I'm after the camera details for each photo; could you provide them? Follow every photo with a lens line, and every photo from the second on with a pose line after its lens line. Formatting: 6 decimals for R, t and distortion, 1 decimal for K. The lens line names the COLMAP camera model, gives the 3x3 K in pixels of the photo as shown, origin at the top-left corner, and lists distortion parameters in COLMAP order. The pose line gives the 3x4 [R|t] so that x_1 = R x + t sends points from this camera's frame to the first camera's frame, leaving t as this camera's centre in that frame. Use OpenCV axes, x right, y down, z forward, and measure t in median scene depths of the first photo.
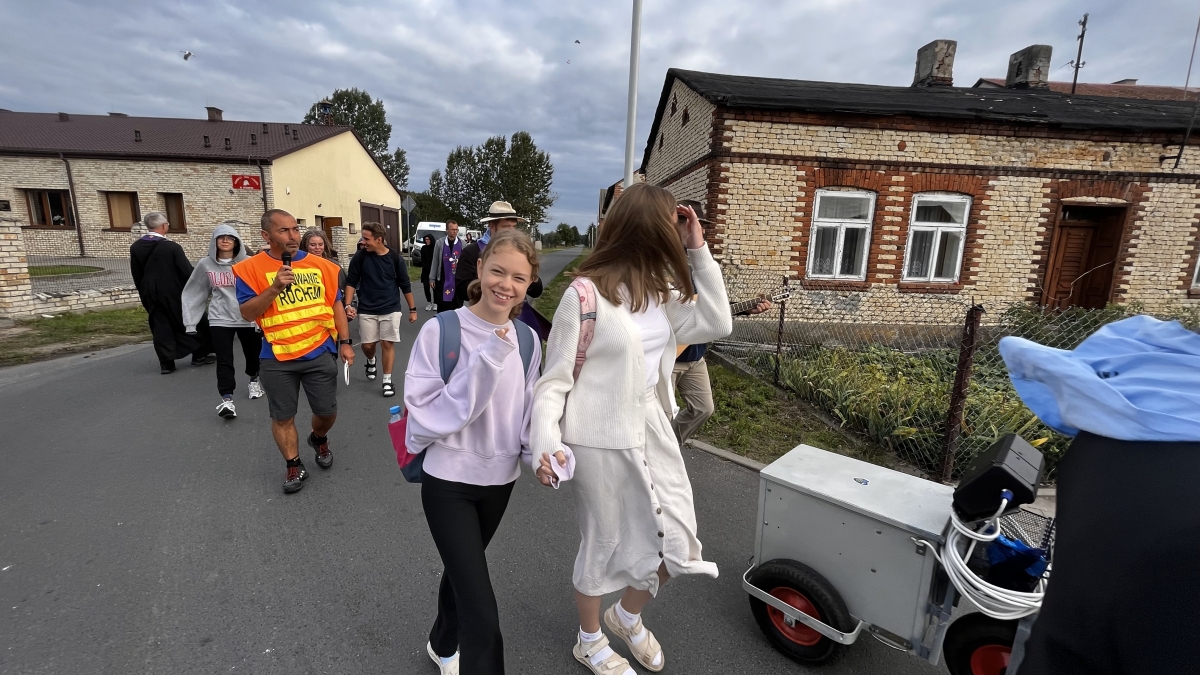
lens RADIAL K [[480.6, 0, 597.0], [0, 480.6, 334.1], [0, 0, 1]] dist [-0.003888, -0.000289]
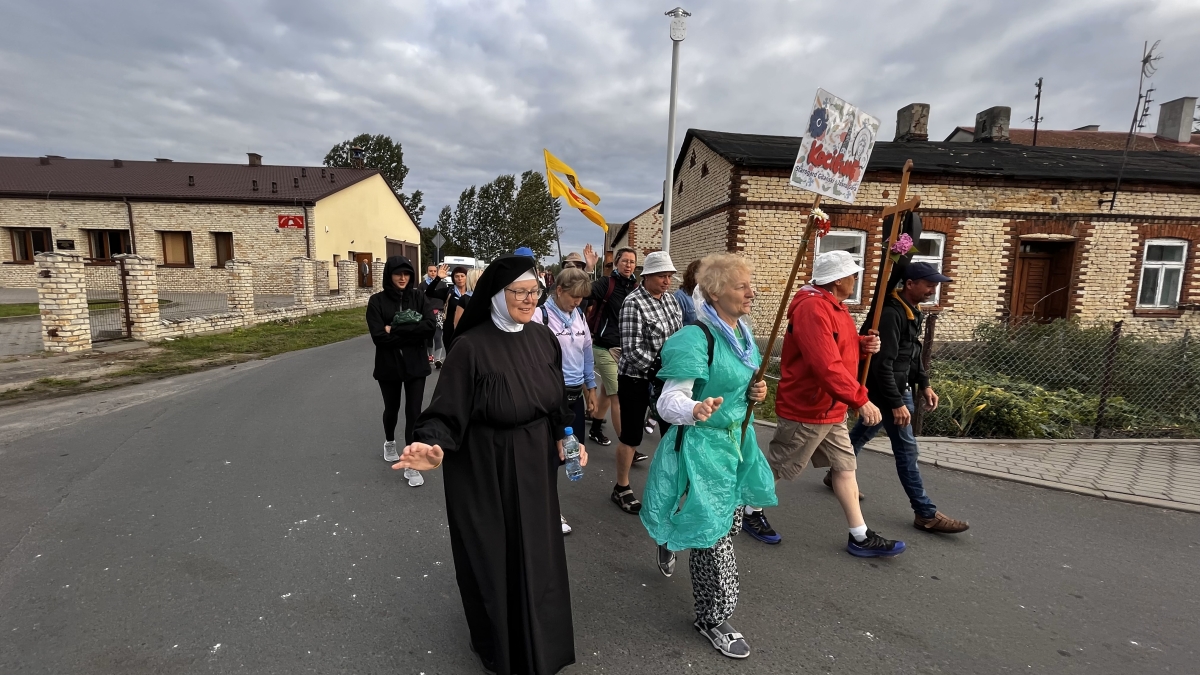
lens RADIAL K [[480.6, 0, 598.0], [0, 480.6, 332.8], [0, 0, 1]] dist [-0.003888, -0.000289]
pose [[0.999973, -0.007408, -0.000003, -0.098151], [0.007391, 0.997692, -0.067498, 0.036979], [0.000503, 0.067496, 0.997719, -0.193692]]
